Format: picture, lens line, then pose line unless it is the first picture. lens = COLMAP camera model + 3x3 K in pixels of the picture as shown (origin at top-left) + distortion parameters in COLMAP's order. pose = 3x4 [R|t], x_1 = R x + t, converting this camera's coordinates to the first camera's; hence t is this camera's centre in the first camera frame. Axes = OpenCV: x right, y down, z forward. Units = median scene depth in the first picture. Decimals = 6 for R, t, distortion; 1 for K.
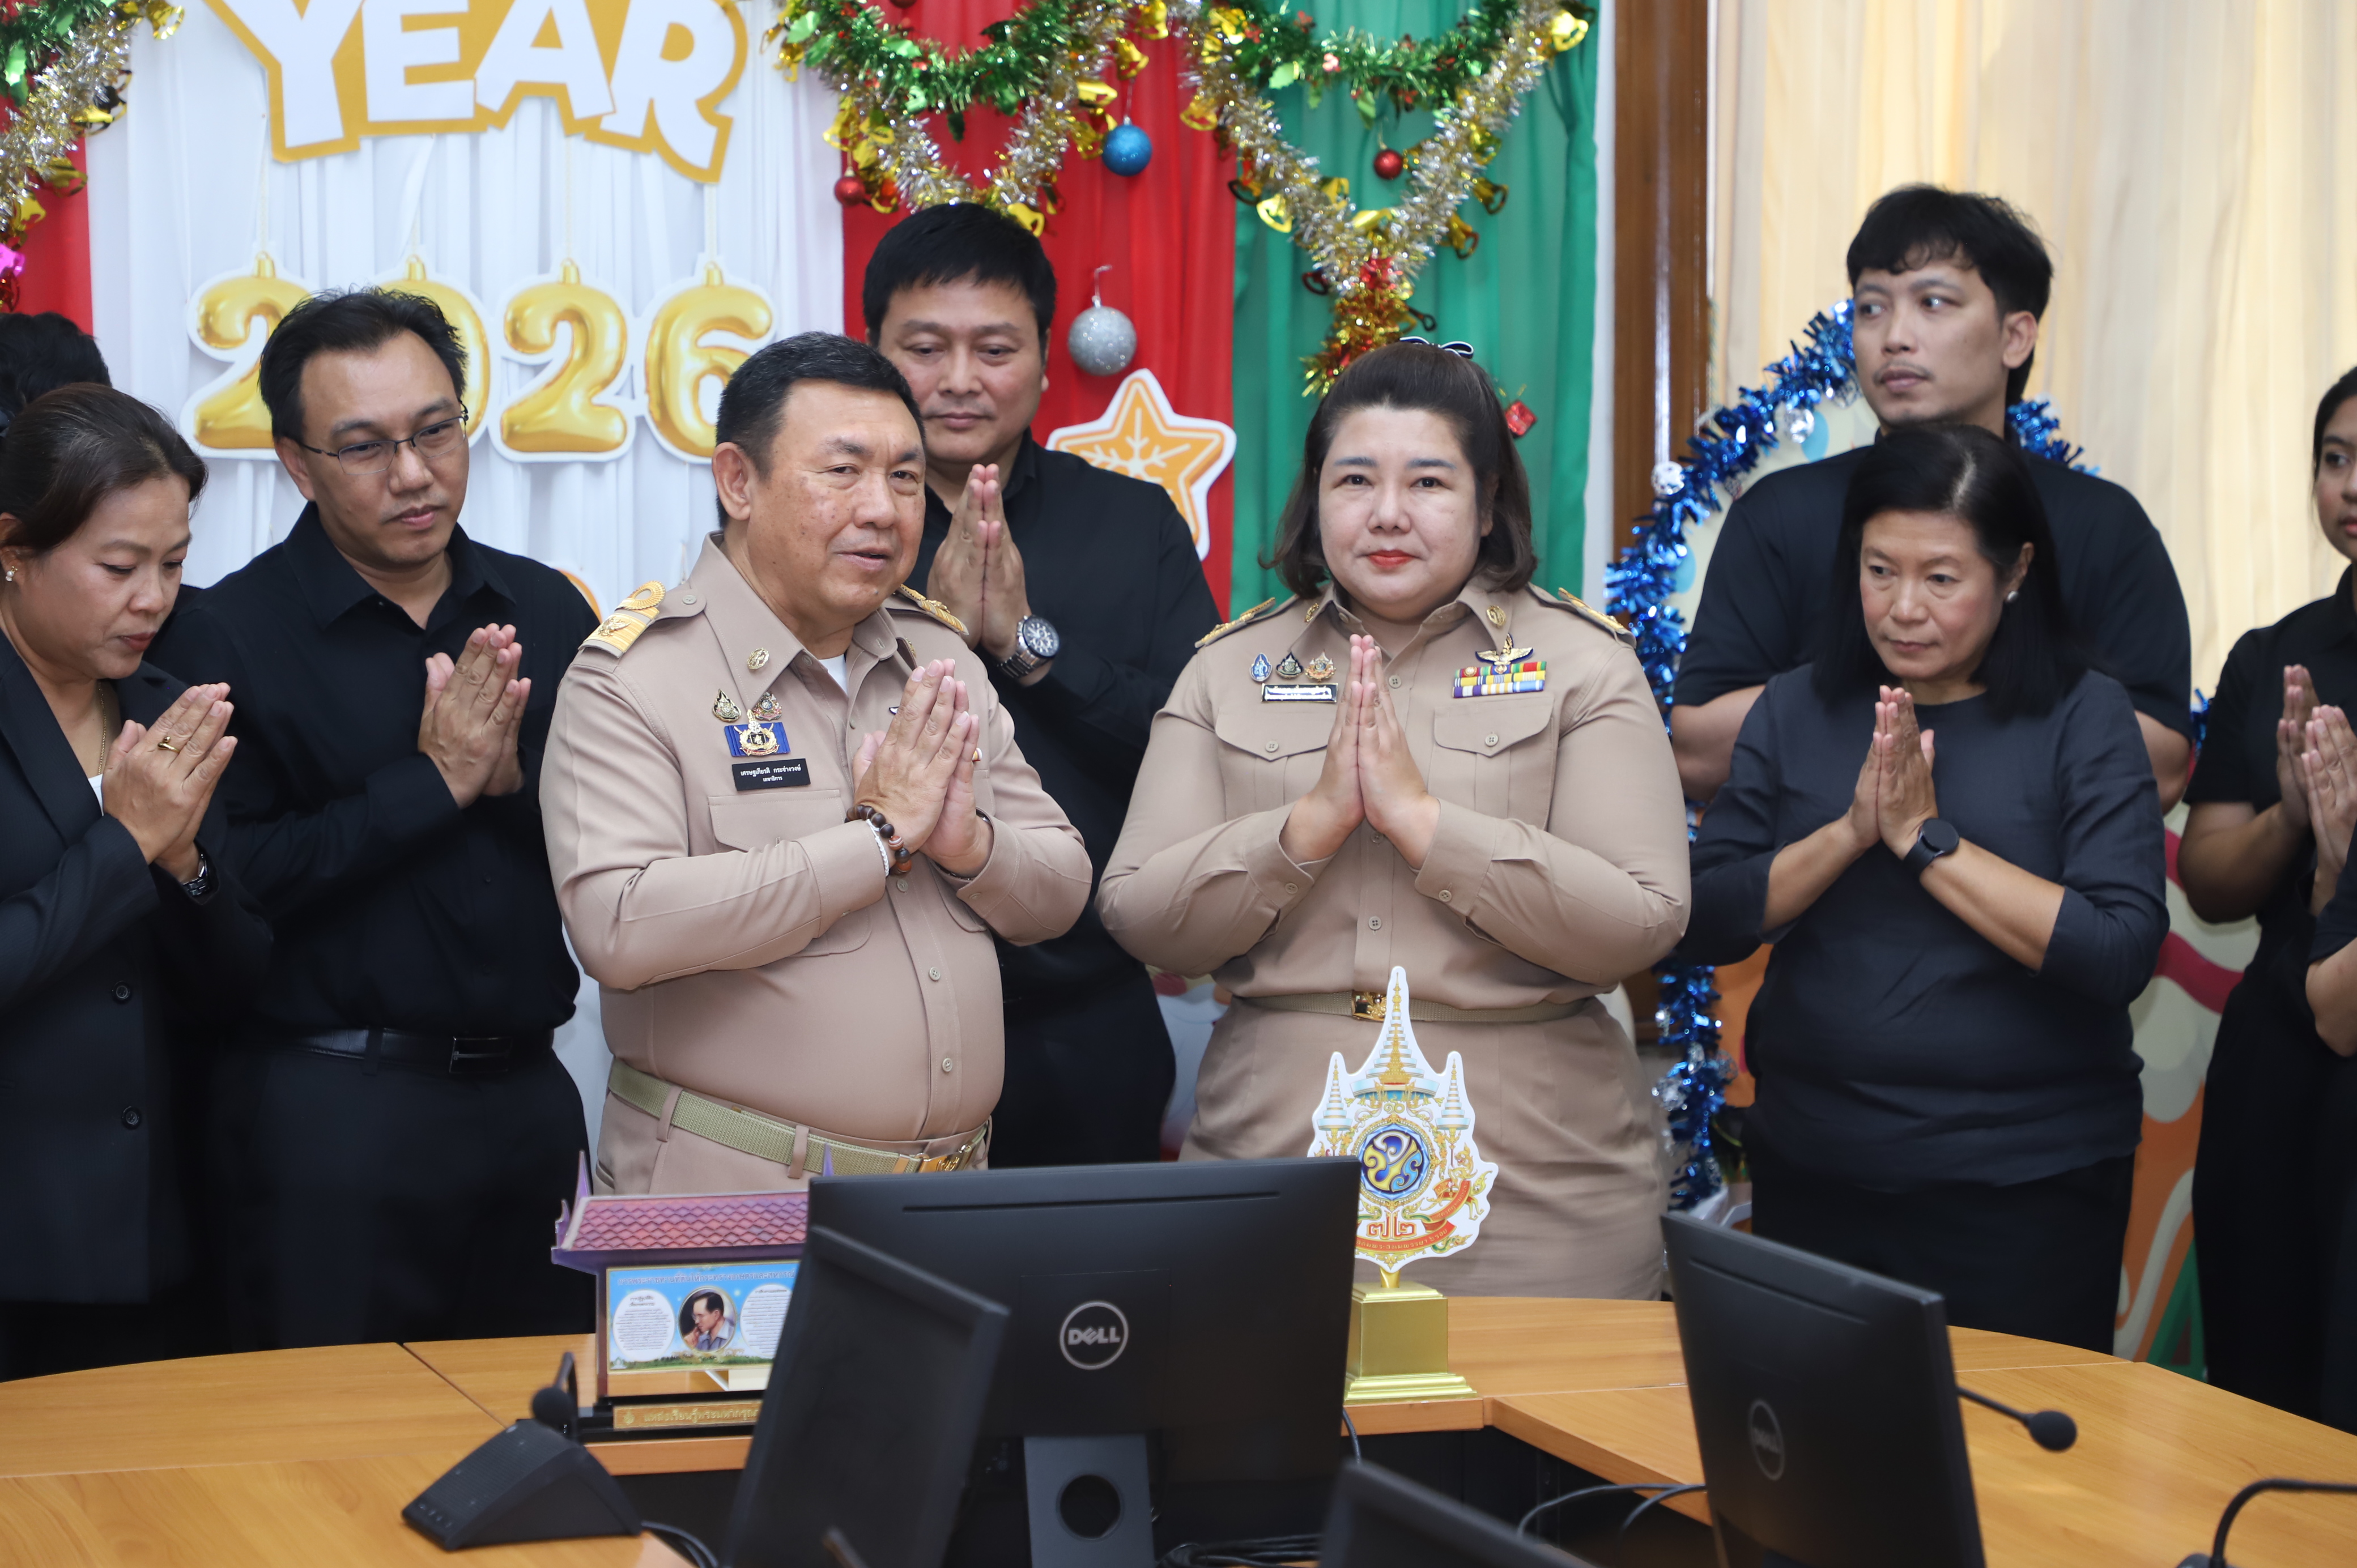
lens RADIAL K [[5883.1, 0, 1182.2], [0, 5883.1, 798.1], [0, 0, 1]] dist [0.084488, 0.000000]
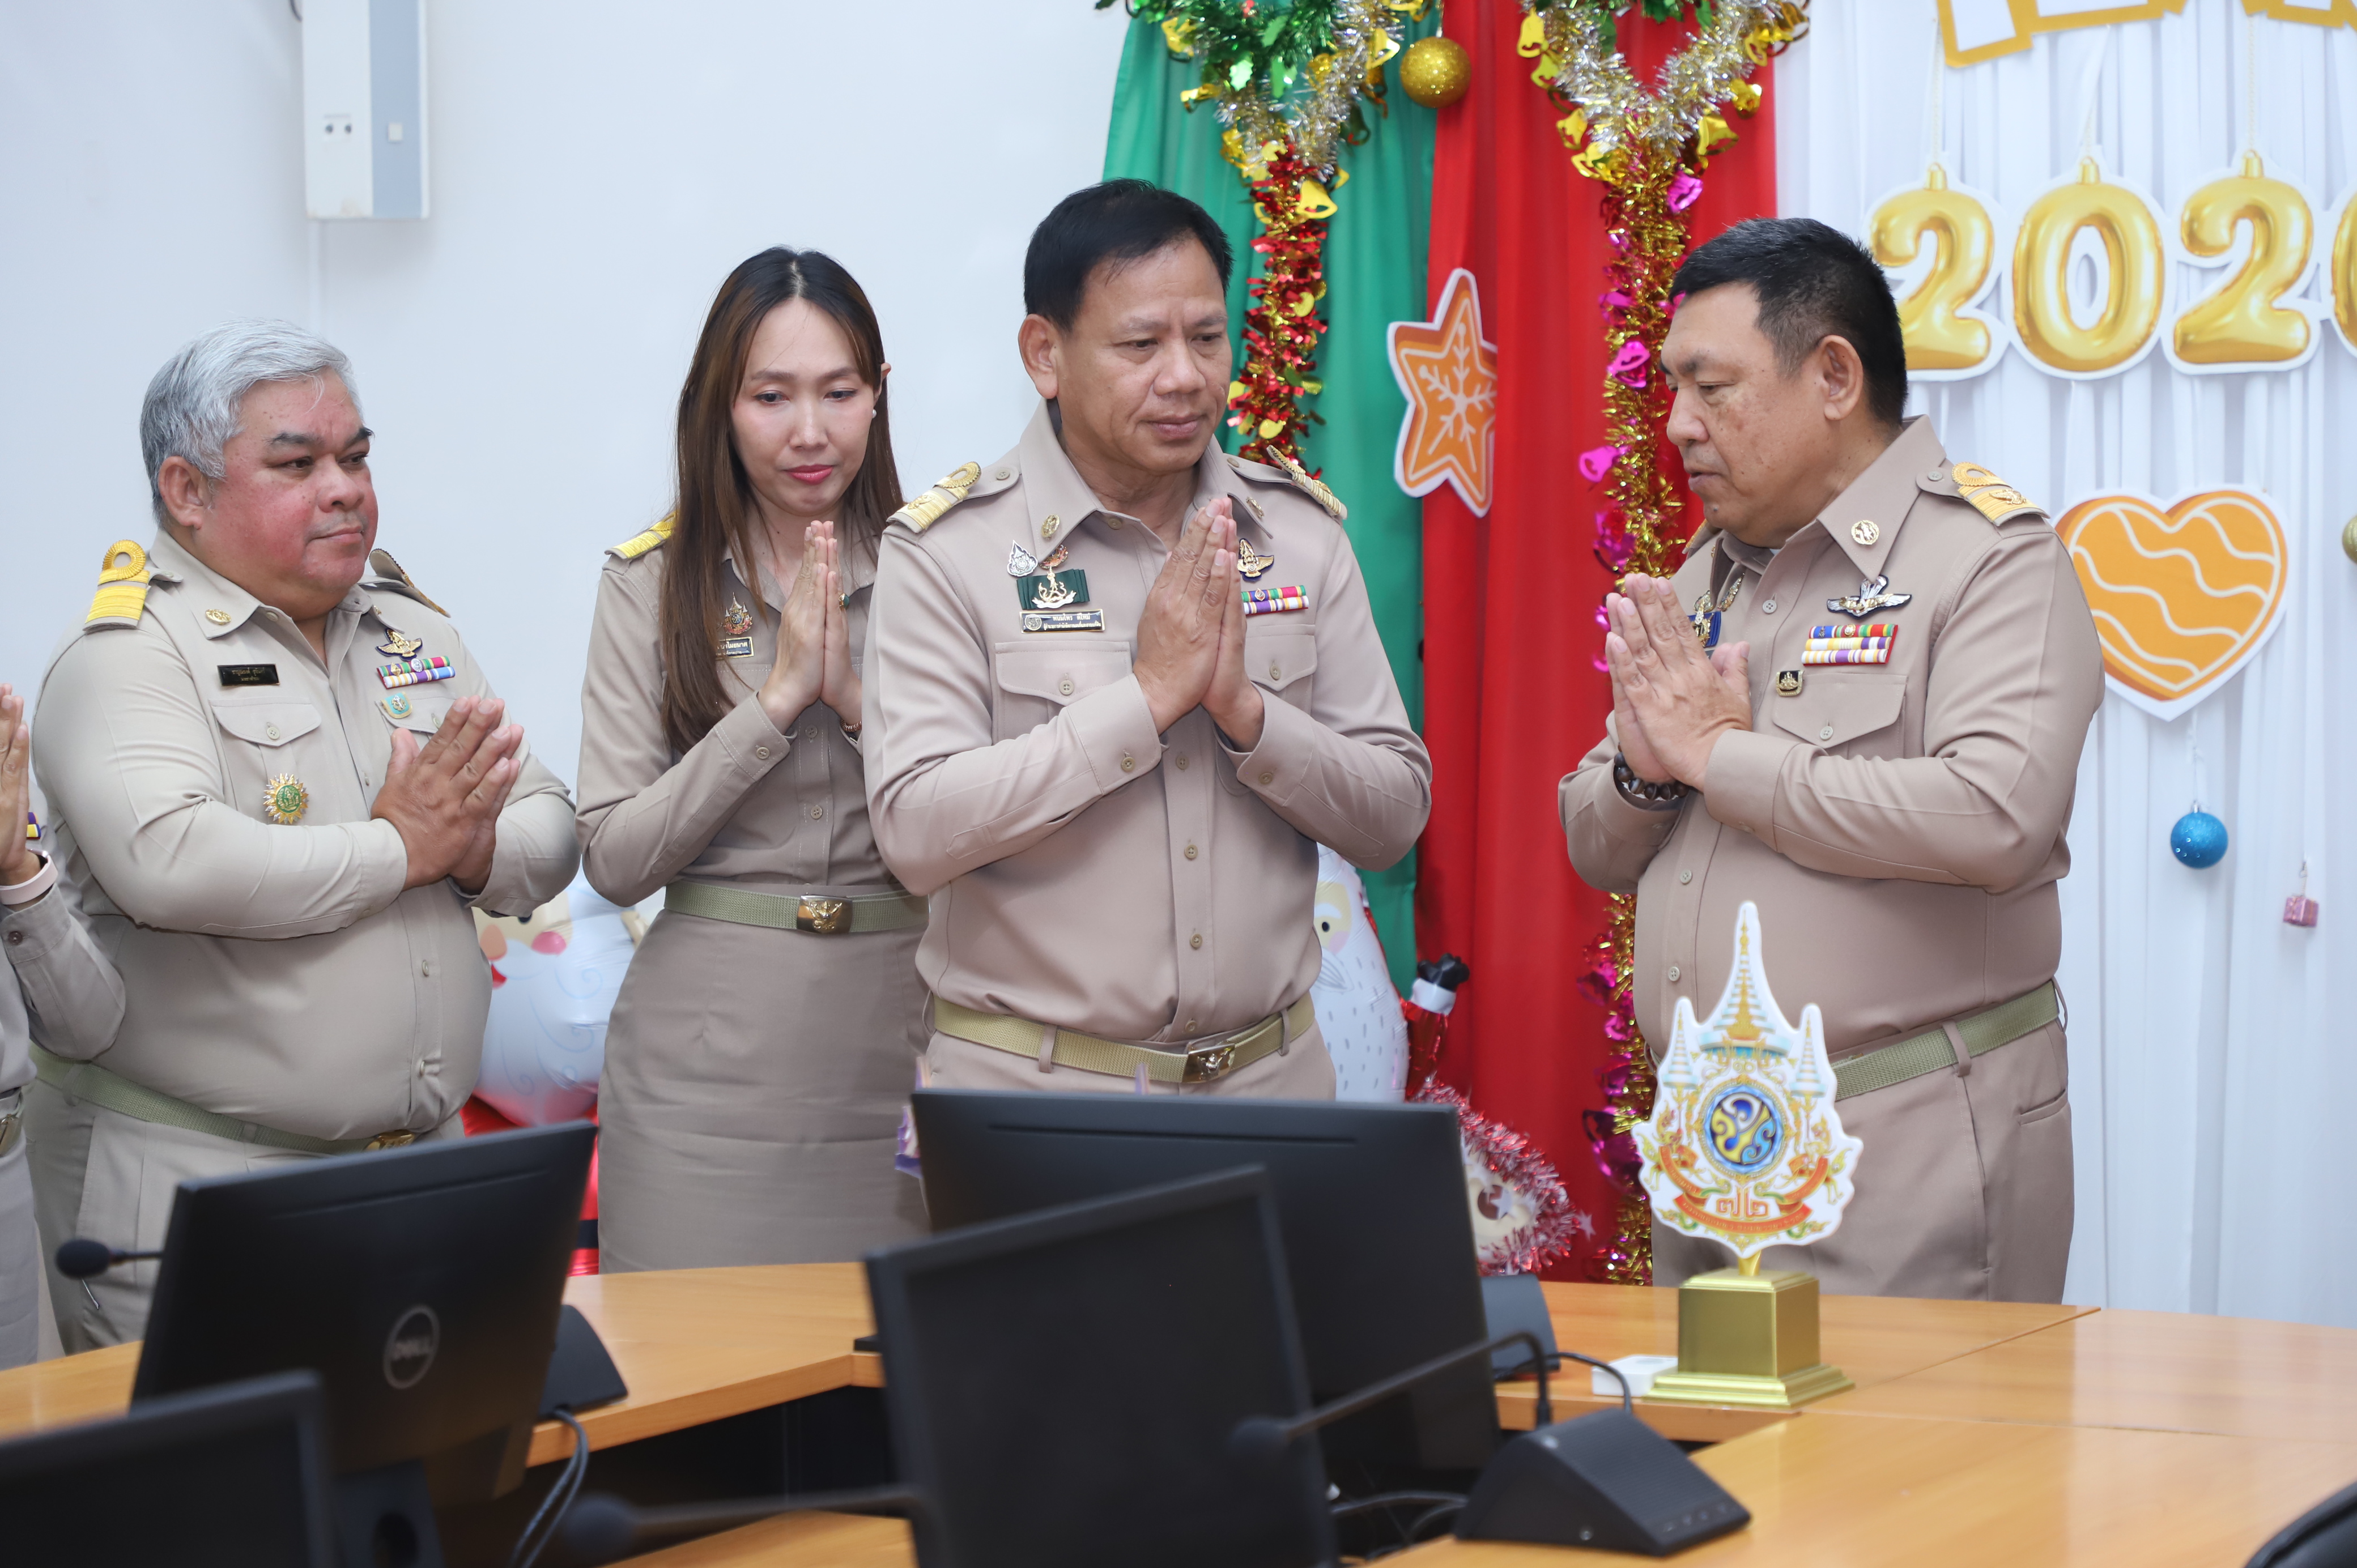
lens RADIAL K [[5883.1, 0, 1185.4], [0, 5883.1, 789.6], [0, 0, 1]] dist [0.084488, 0.000000]
pose [[0.690554, 0.017692, -0.723065, 0.444969], [-0.022424, 0.999744, 0.003045, 0.008286], [0.722934, 0.014111, 0.690773, 0.252285]]
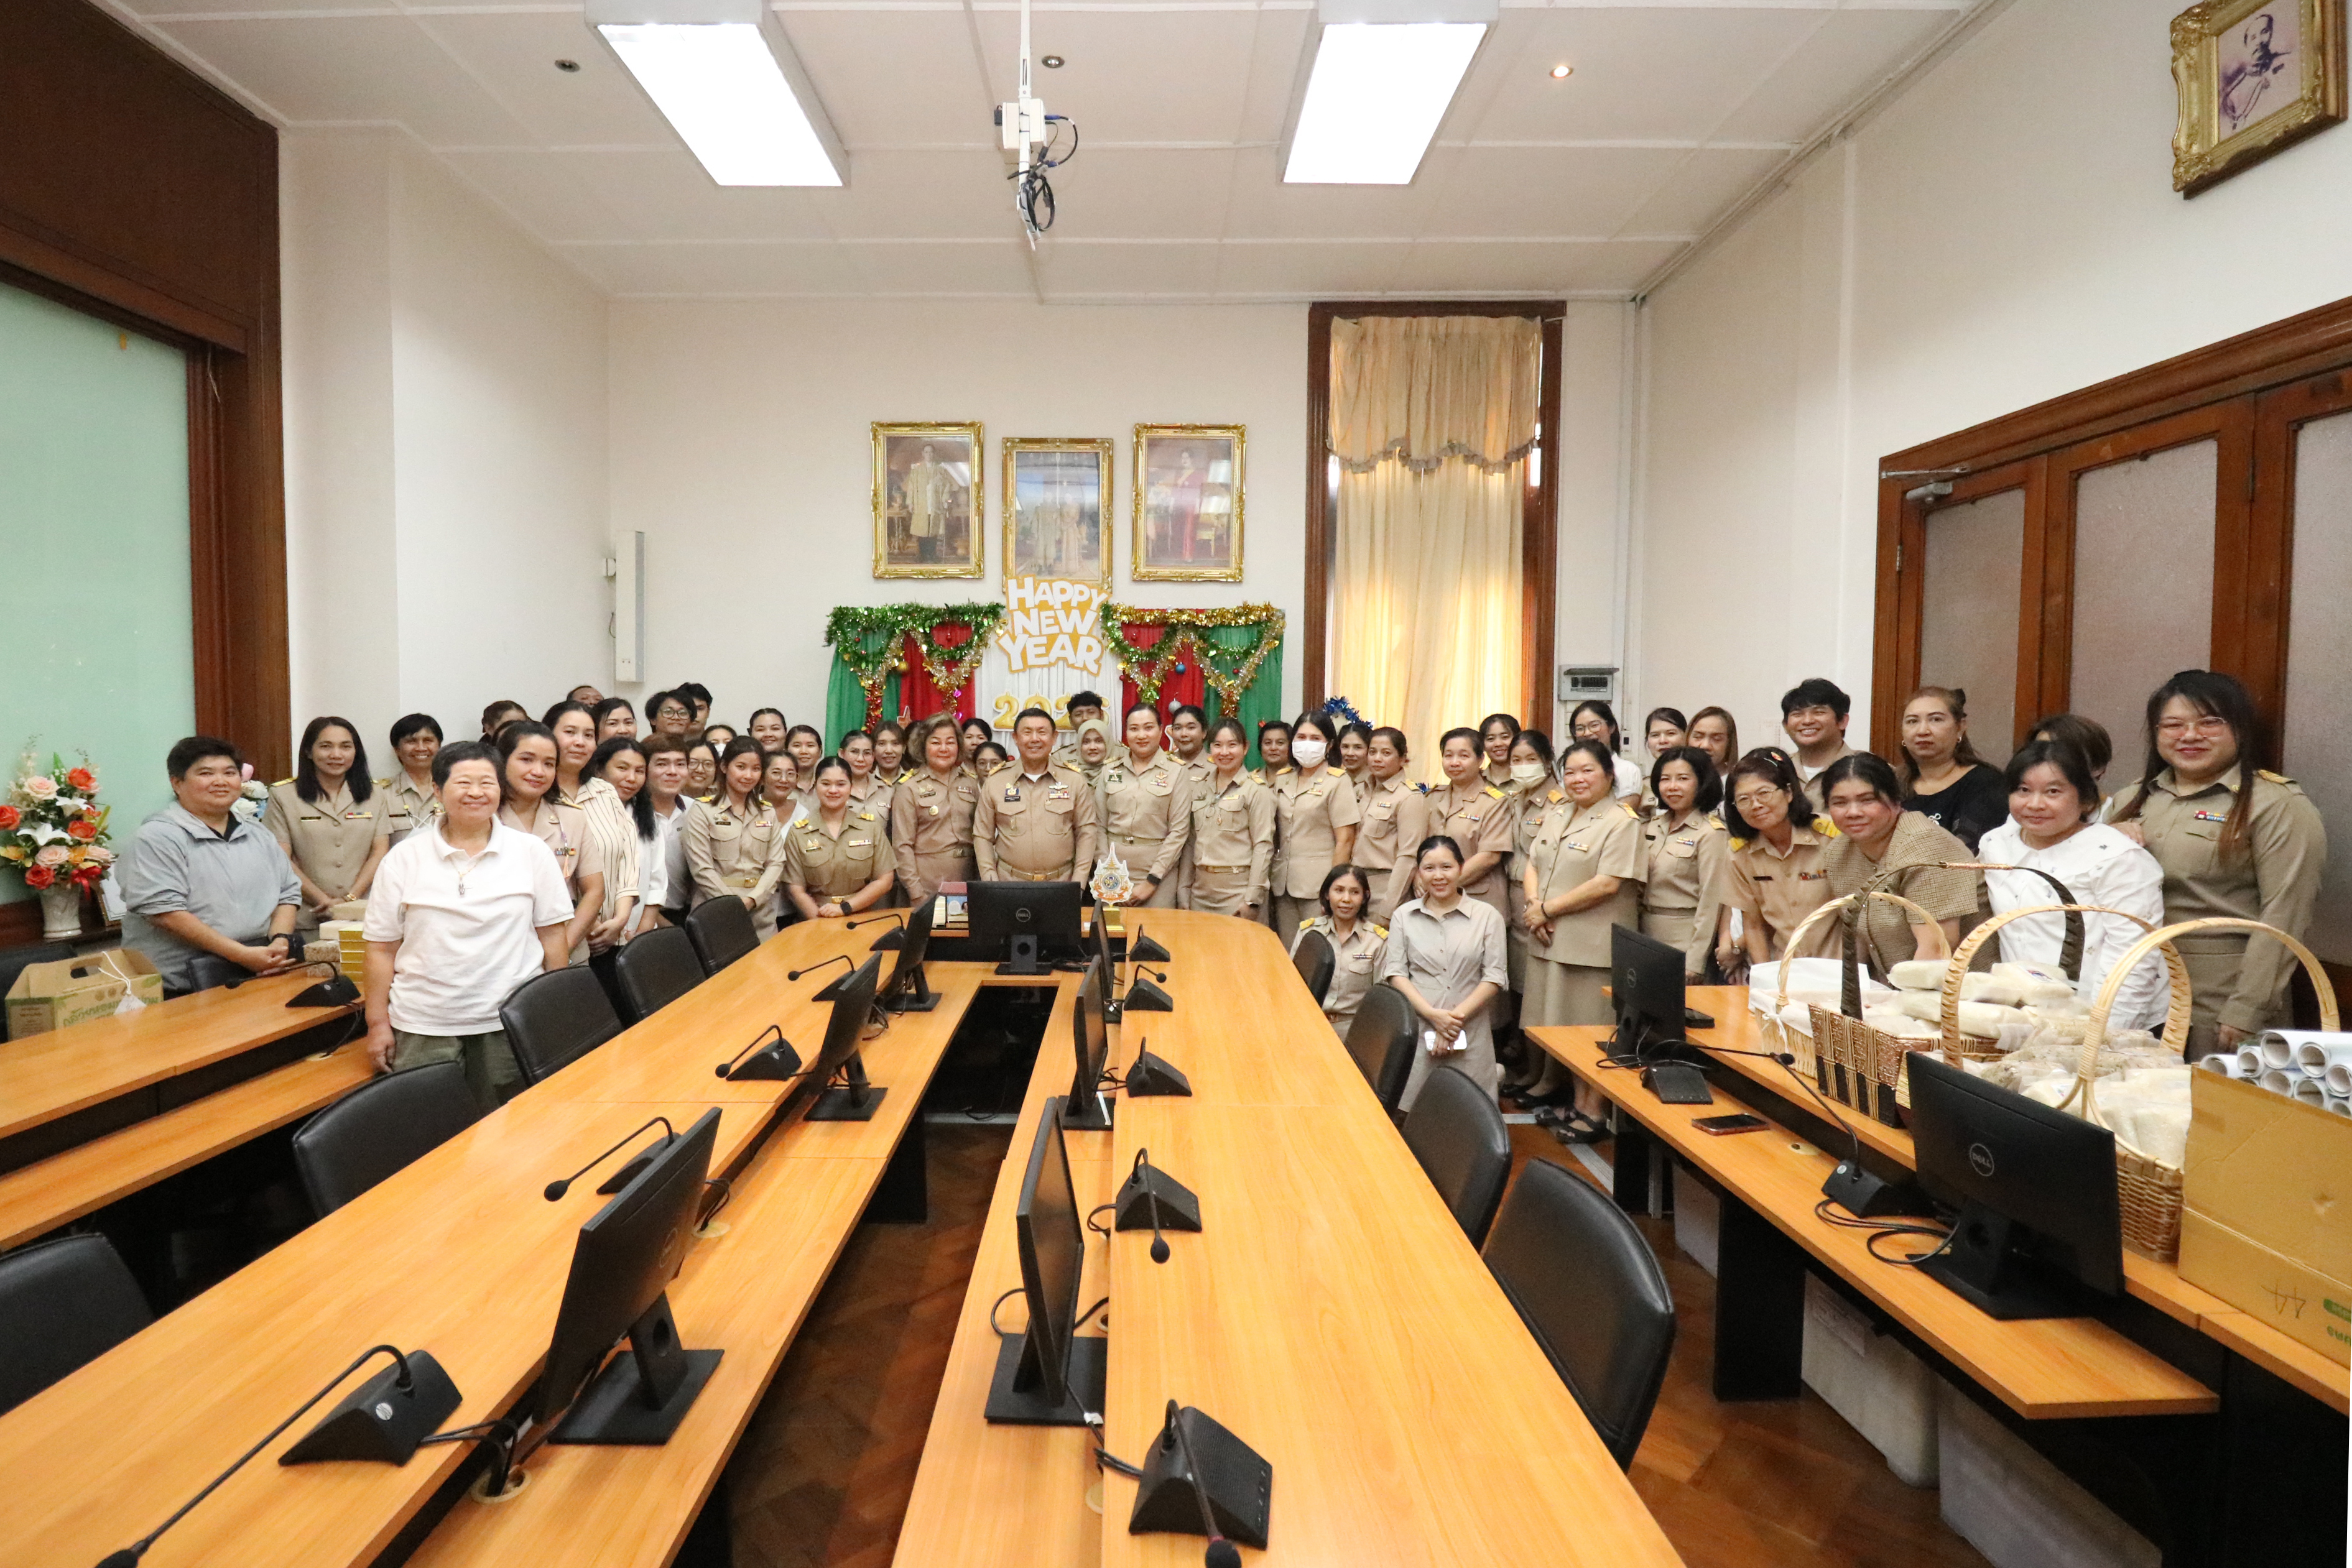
lens RADIAL K [[1198.3, 0, 1131.9], [0, 1198.3, 771.5], [0, 0, 1]] dist [-0.019181, -0.004782]
pose [[0.953602, 0.018514, -0.300501, 0.257880], [-0.021735, 0.999737, -0.007379, -0.016998], [0.300285, 0.013567, 0.953753, 0.039892]]
